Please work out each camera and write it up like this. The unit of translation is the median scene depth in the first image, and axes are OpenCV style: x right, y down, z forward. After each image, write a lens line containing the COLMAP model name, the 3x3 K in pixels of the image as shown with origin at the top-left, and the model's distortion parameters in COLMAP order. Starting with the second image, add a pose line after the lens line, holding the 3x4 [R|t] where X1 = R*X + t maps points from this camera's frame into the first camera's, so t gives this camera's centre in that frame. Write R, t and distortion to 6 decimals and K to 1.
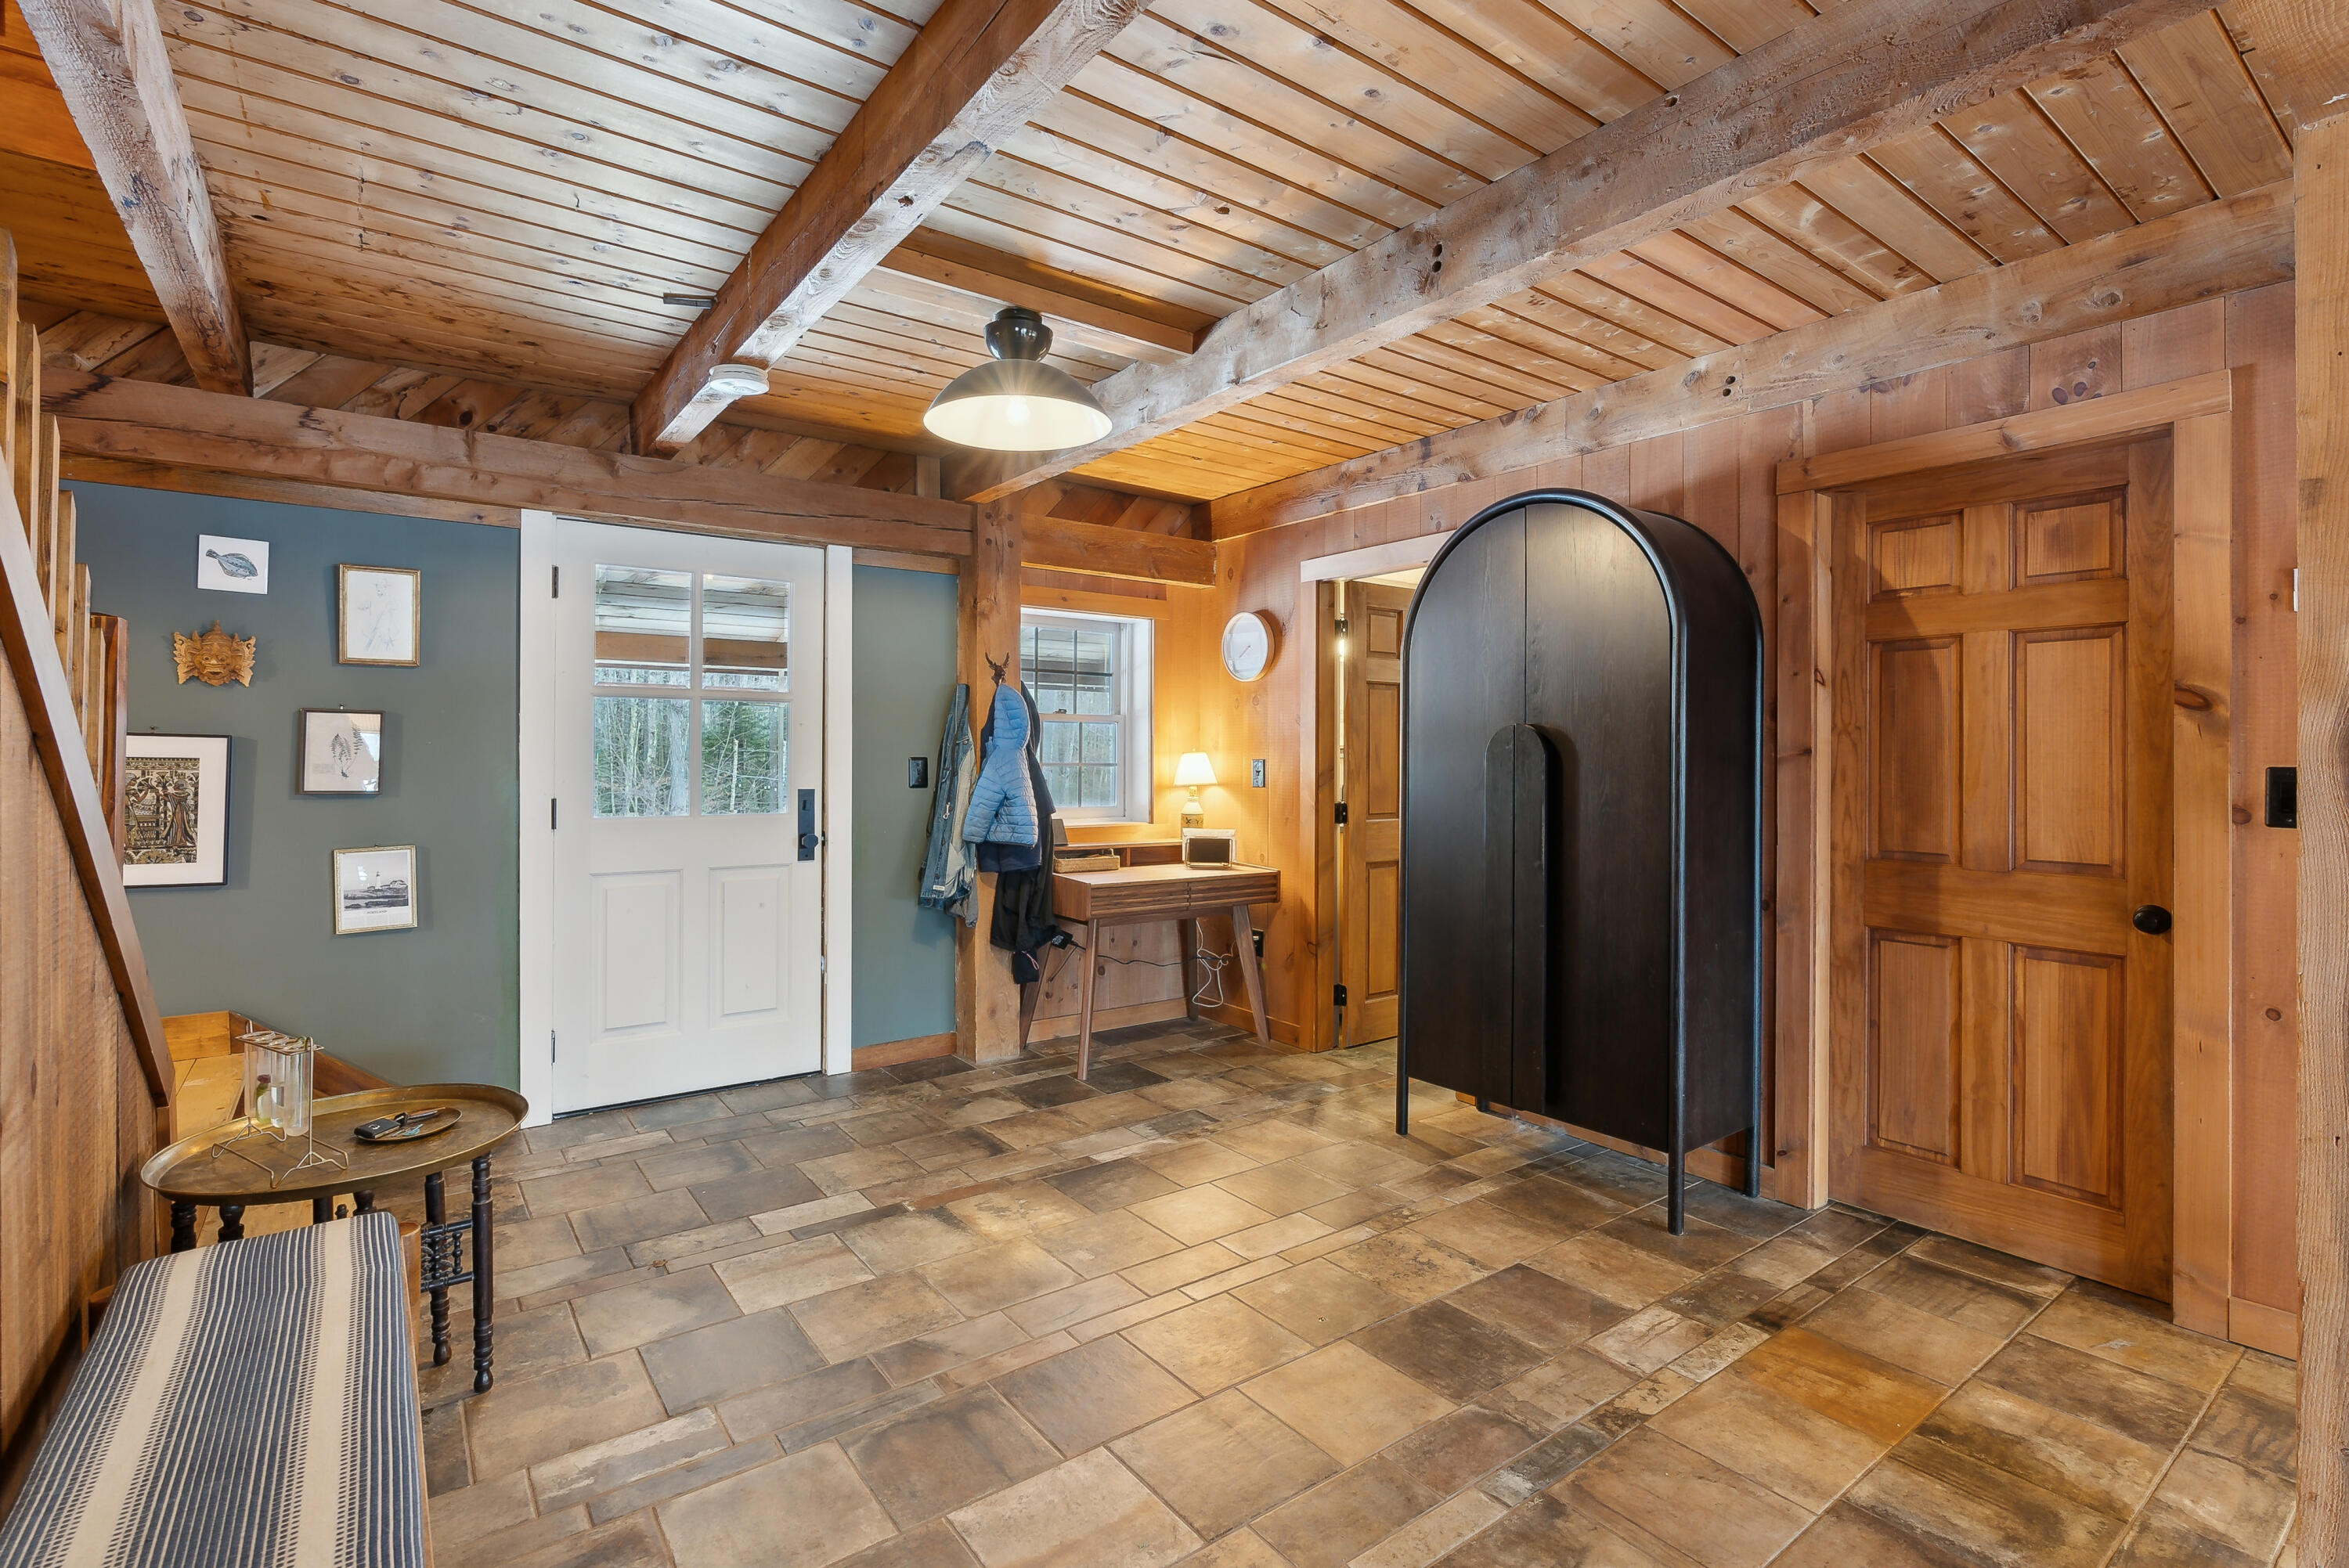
lens RADIAL K [[1074.9, 0, 1159.8], [0, 1074.9, 759.9], [0, 0, 1]] dist [-0.013481, 0.005437]
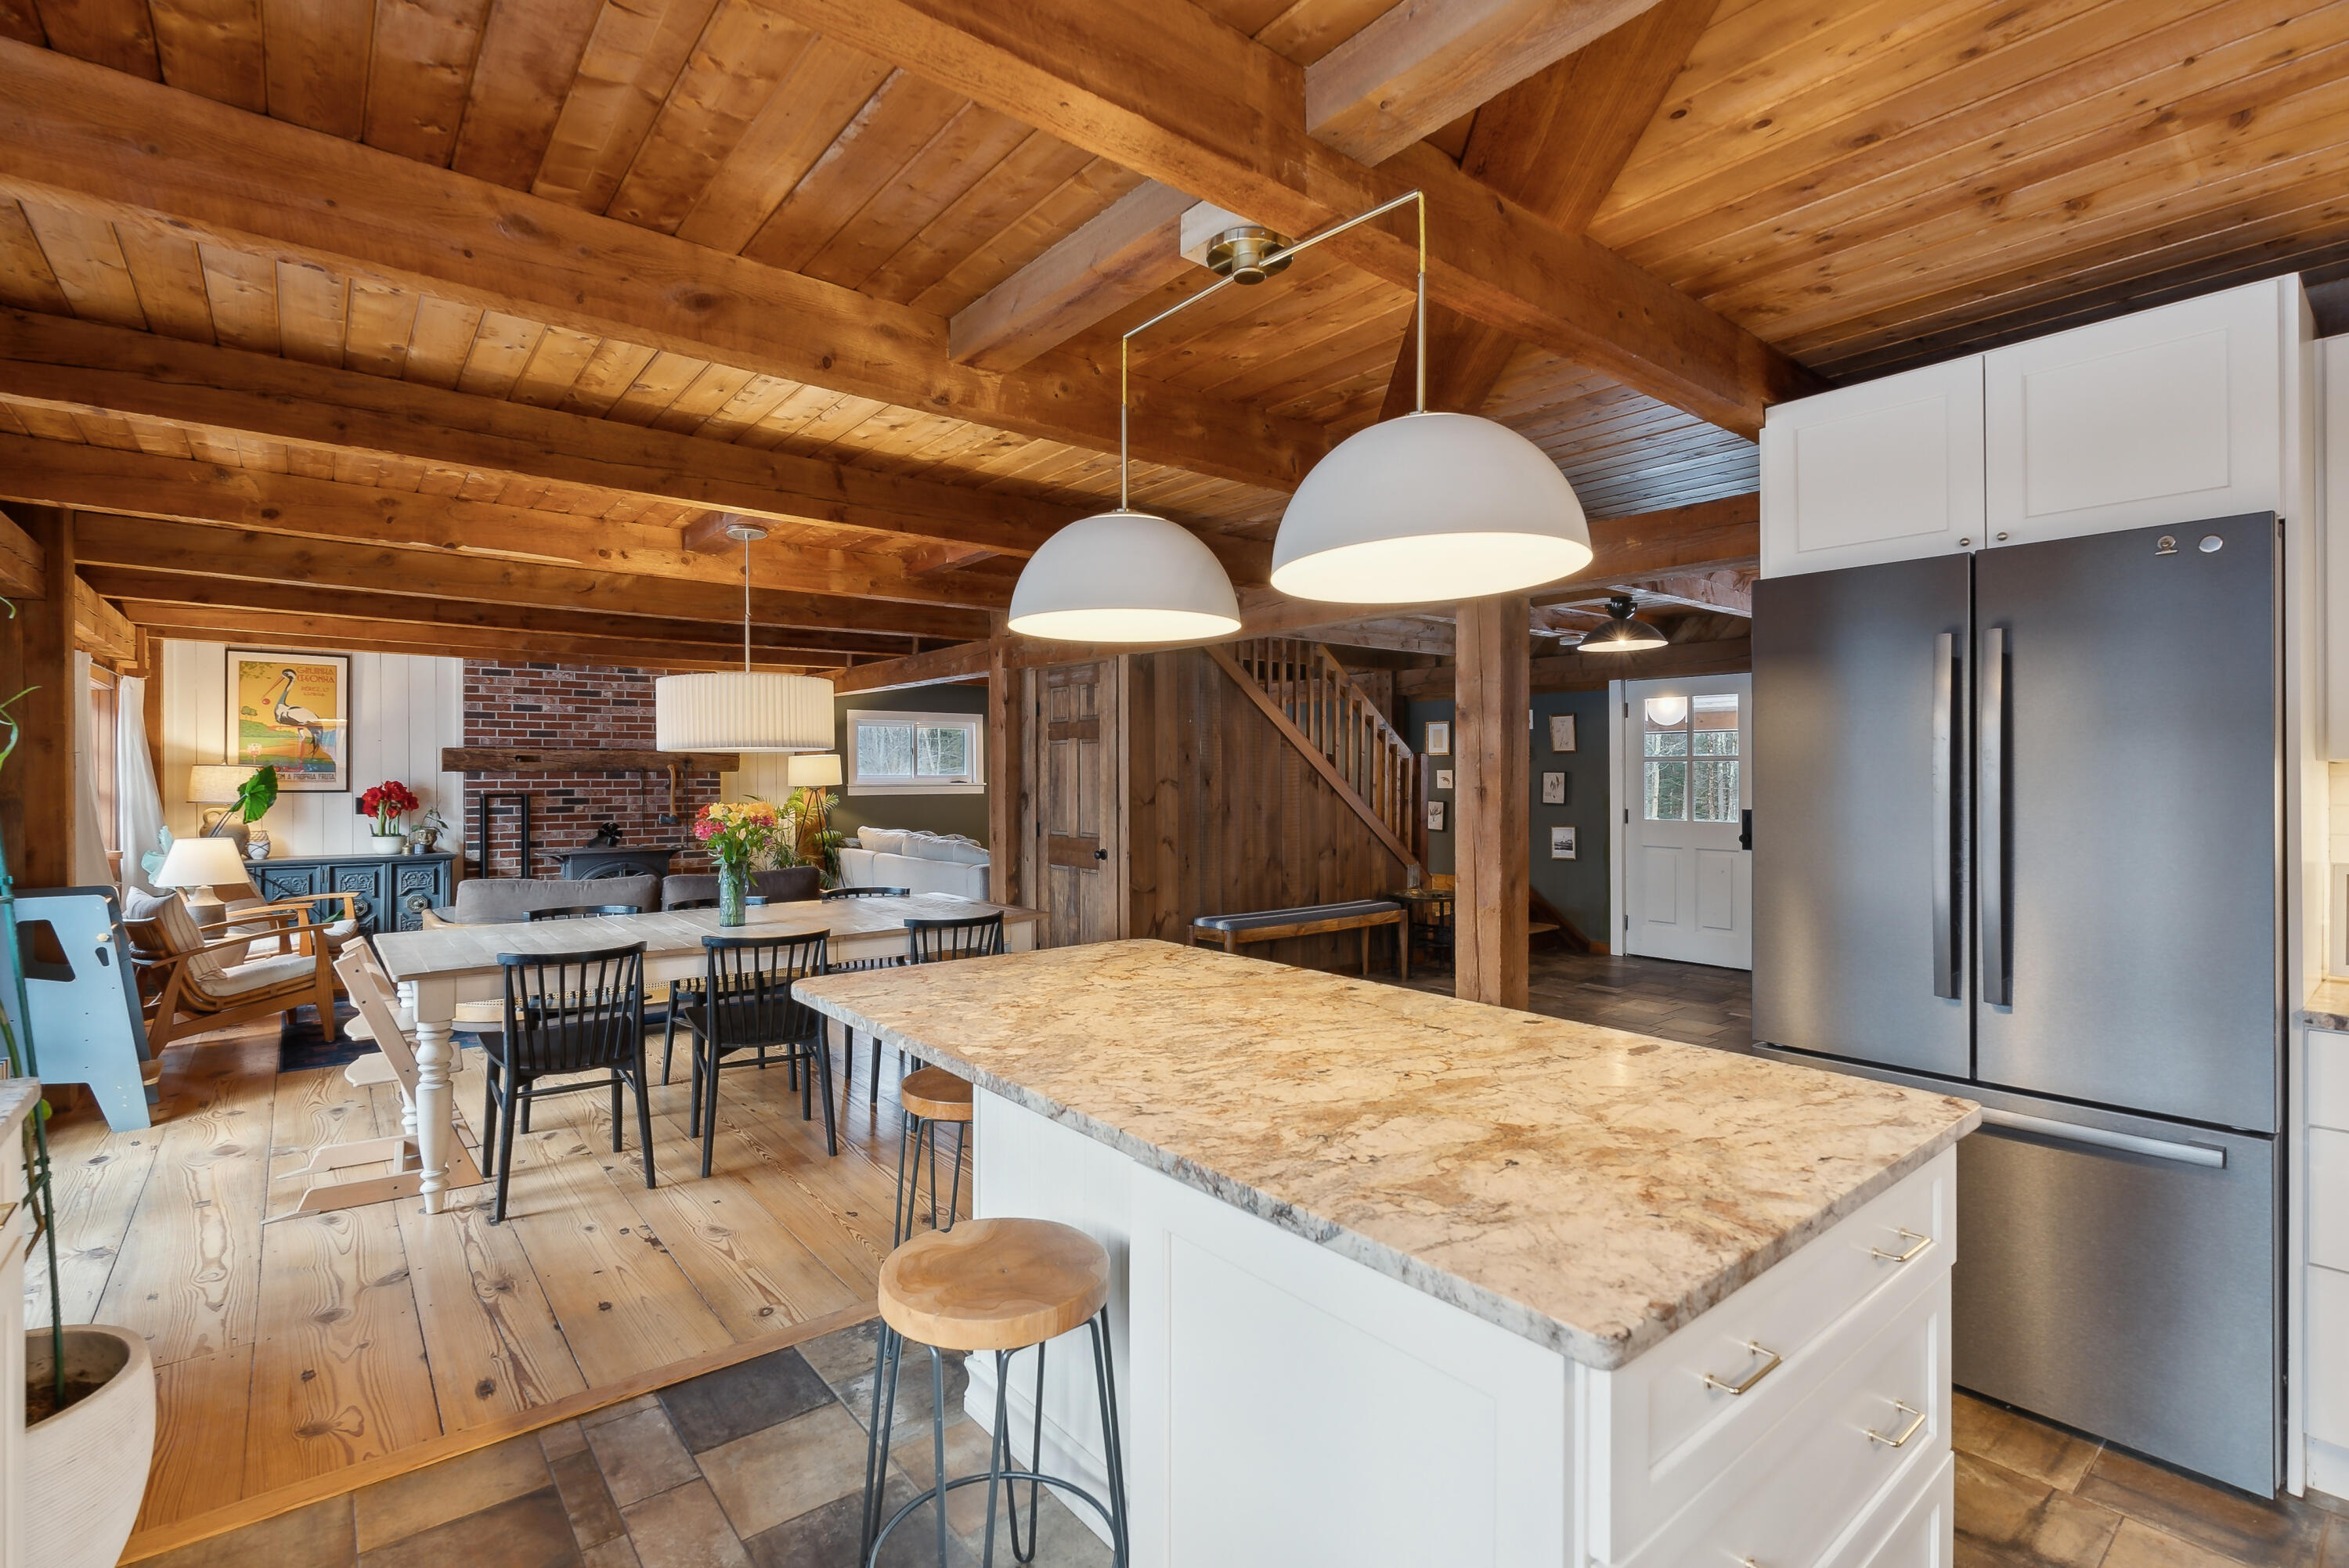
lens RADIAL K [[1074.9, 0, 1170.5], [0, 1074.9, 774.7], [0, 0, 1]] dist [-0.013481, 0.005437]
pose [[0.052663, -0.002738, -0.998609, 2.205143], [0.000217, 0.999996, -0.002731, -0.040186], [0.998612, -0.000073, 0.052663, -0.070989]]
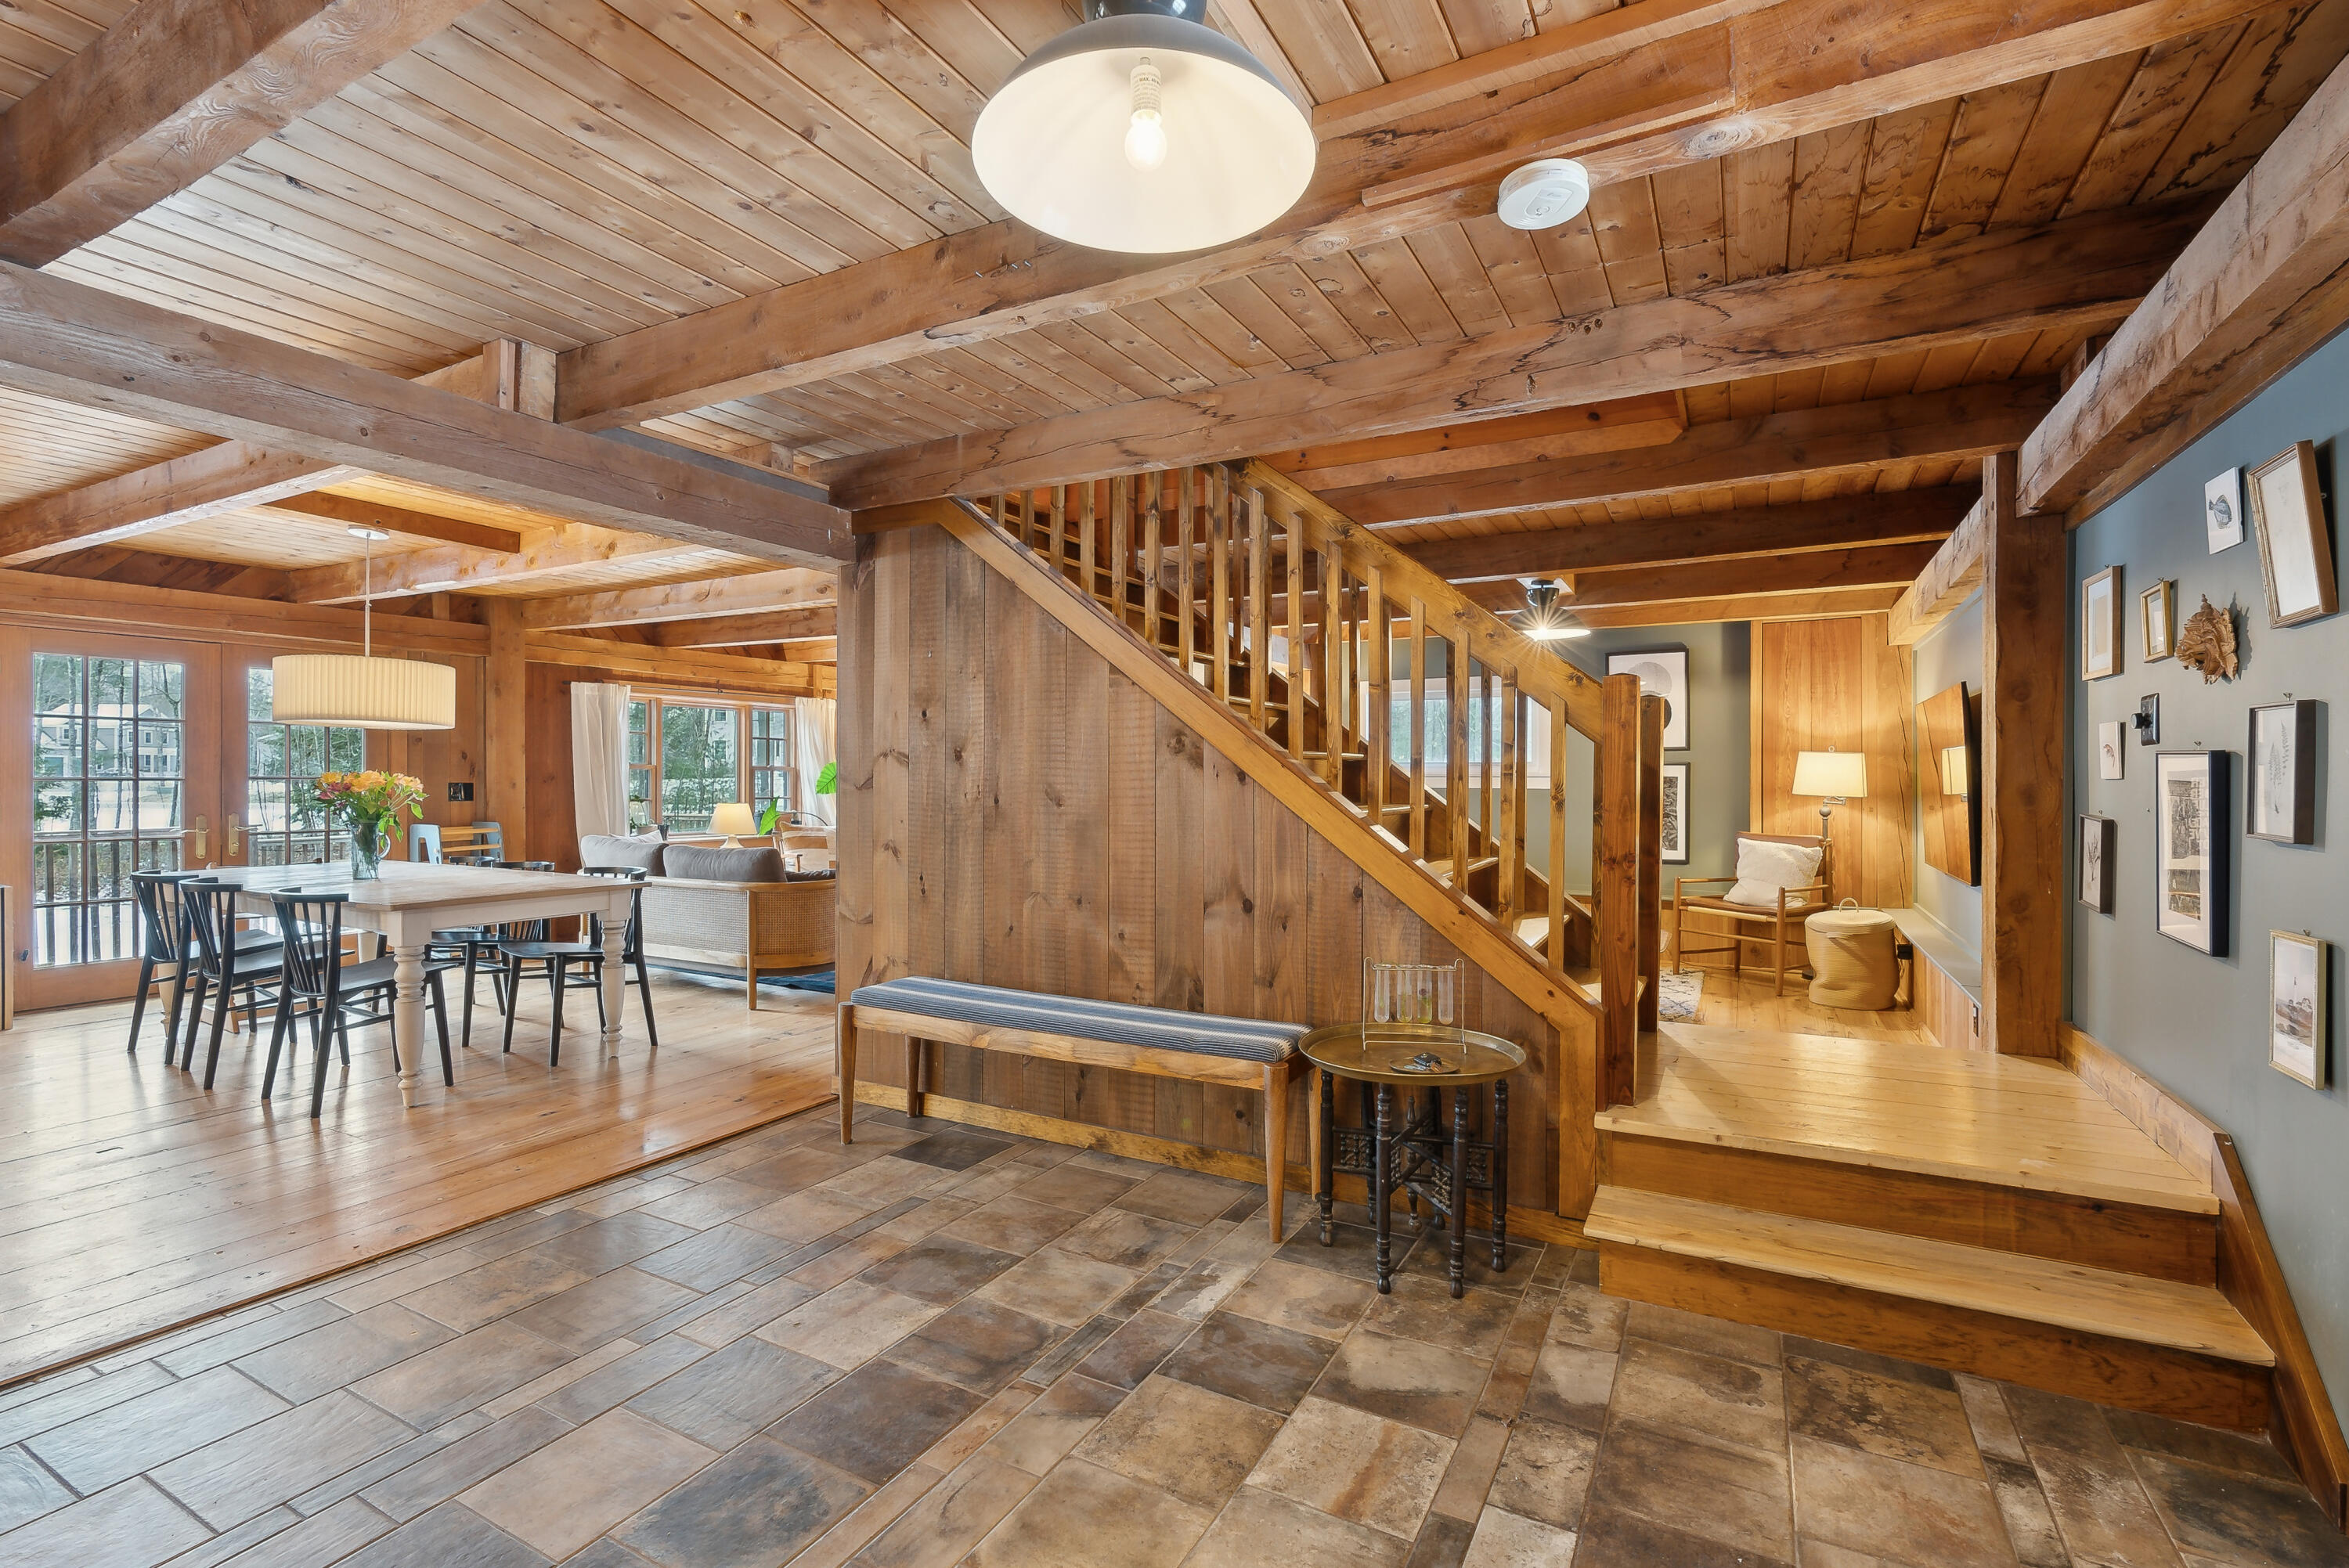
lens RADIAL K [[1074.9, 0, 1158.8], [0, 1074.9, 781.9], [0, 0, 1]] dist [-0.013481, 0.005437]
pose [[-0.907811, -0.004121, -0.419358, 0.095366], [-0.006016, 0.999977, 0.003196, 0.000657], [0.419335, 0.005424, -0.907815, 1.597796]]
